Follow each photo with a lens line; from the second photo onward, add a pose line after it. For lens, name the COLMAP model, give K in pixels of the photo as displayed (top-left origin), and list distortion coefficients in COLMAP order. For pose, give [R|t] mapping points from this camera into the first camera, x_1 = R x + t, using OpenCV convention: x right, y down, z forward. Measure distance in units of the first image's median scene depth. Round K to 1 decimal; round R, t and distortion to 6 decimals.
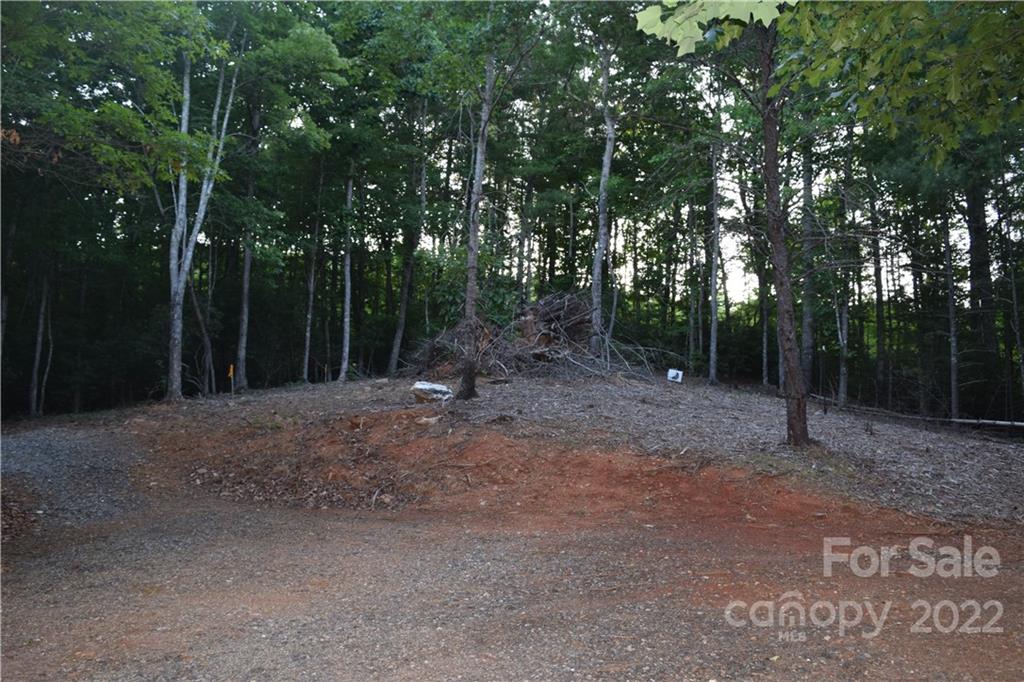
lens RADIAL K [[779.8, 0, 512.0], [0, 779.8, 341.0], [0, 0, 1]] dist [-0.089813, 0.016893]
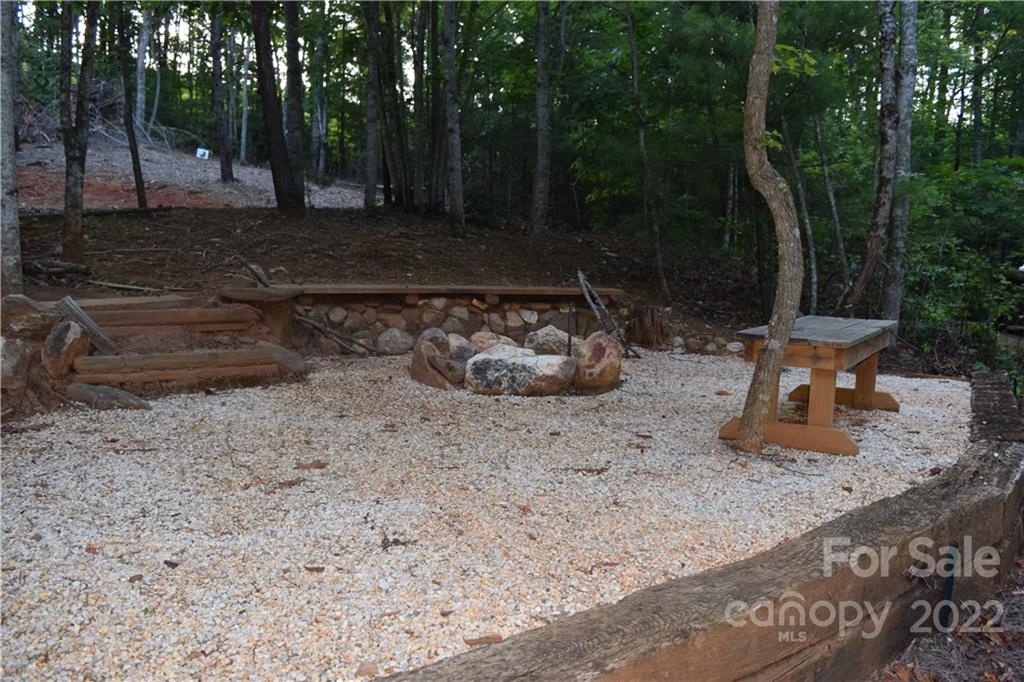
lens RADIAL K [[928.8, 0, 512.0], [0, 928.8, 341.0], [0, 0, 1]] dist [-0.005132, -0.006581]
pose [[0.913931, -0.037816, 0.404105, 0.056136], [-0.046262, 0.979455, 0.196285, 0.026455], [-0.403225, -0.198085, 0.893404, -0.677862]]
